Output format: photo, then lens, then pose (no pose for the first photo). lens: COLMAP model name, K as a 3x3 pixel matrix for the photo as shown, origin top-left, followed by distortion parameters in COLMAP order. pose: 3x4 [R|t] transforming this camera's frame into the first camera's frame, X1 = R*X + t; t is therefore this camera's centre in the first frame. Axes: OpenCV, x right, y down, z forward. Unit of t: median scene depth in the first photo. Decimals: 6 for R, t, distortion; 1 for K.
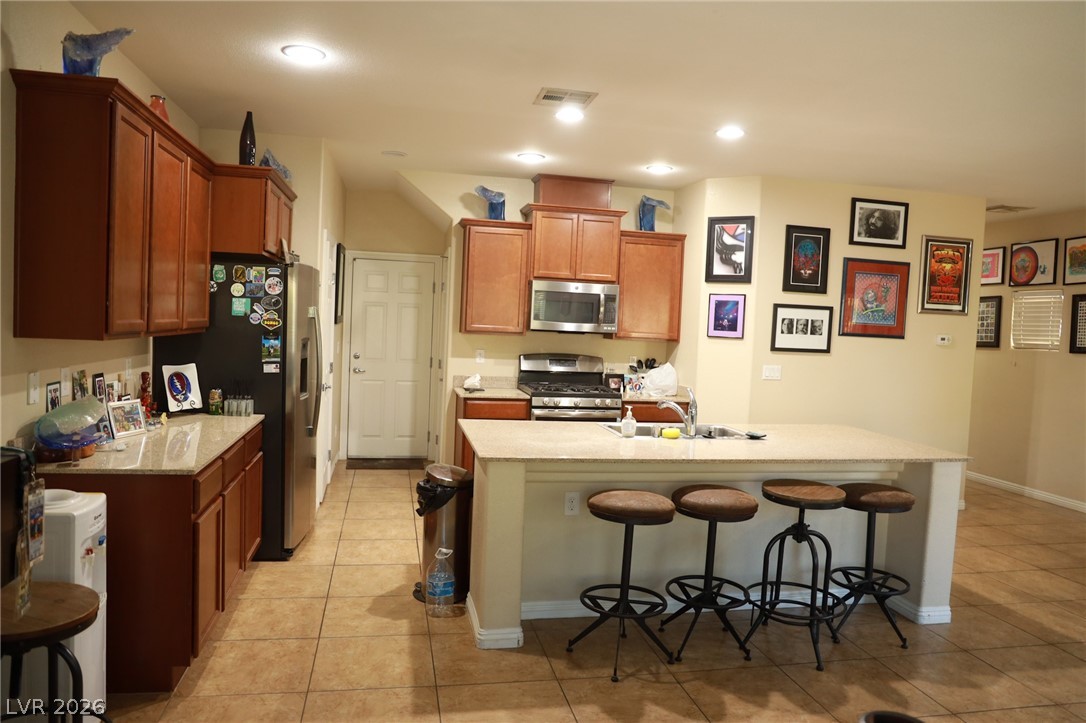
lens RADIAL K [[743.5, 0, 545.2], [0, 743.5, 360.3], [0, 0, 1]] dist [-0.092166, 0.062442]
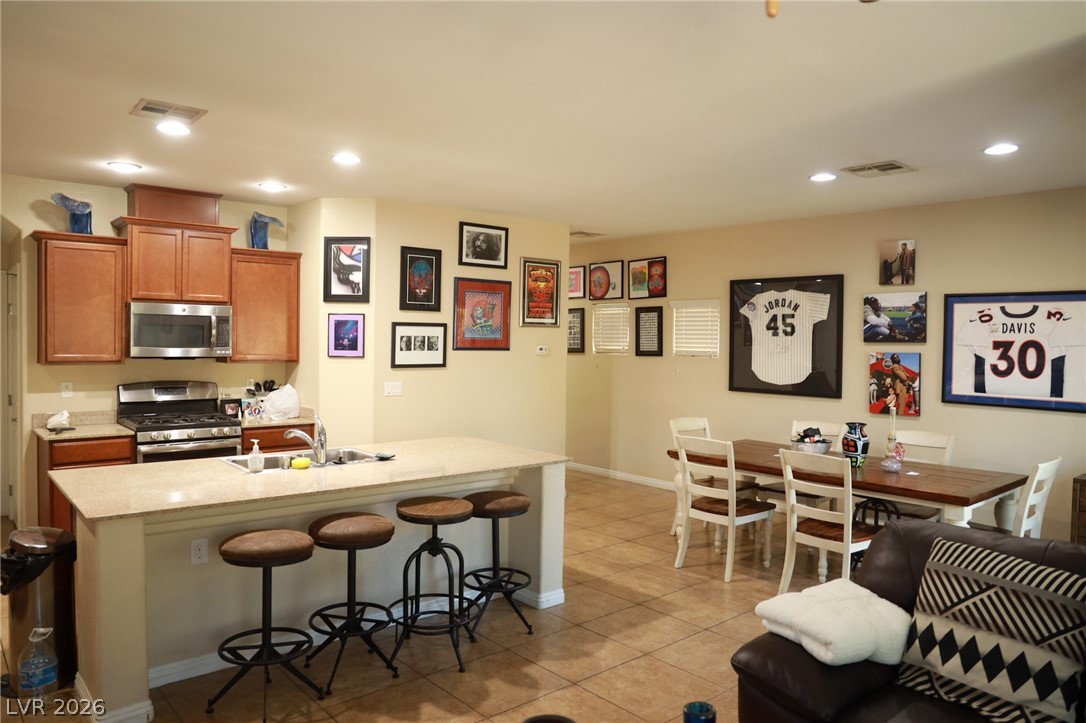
lens RADIAL K [[743.5, 0, 543.6], [0, 743.5, 361.1], [0, 0, 1]] dist [-0.092166, 0.062442]
pose [[0.871685, -0.045892, 0.487913, -0.013398], [0.048809, 0.998785, 0.006743, -0.018546], [-0.487630, 0.017937, 0.872866, -0.008276]]
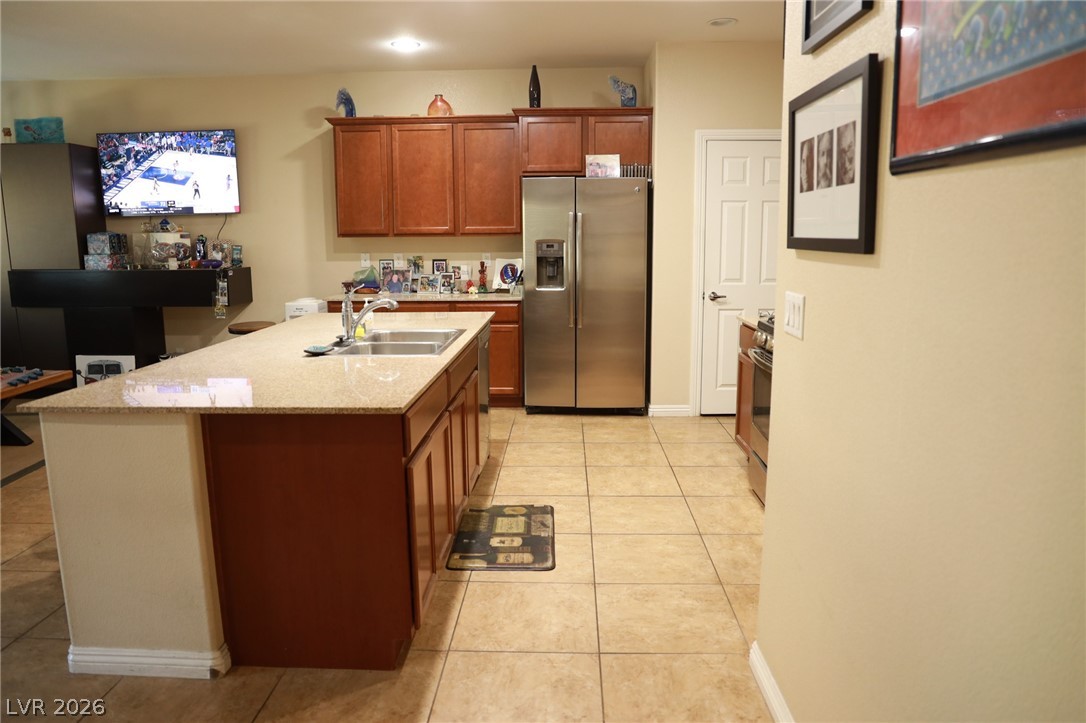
lens RADIAL K [[743.5, 0, 541.1], [0, 743.5, 360.6], [0, 0, 1]] dist [-0.092166, 0.062442]
pose [[-0.236616, 0.121942, -0.963921, 0.646565], [-0.056436, 0.988693, 0.138929, -0.001621], [0.969963, 0.087273, -0.227059, 0.951168]]
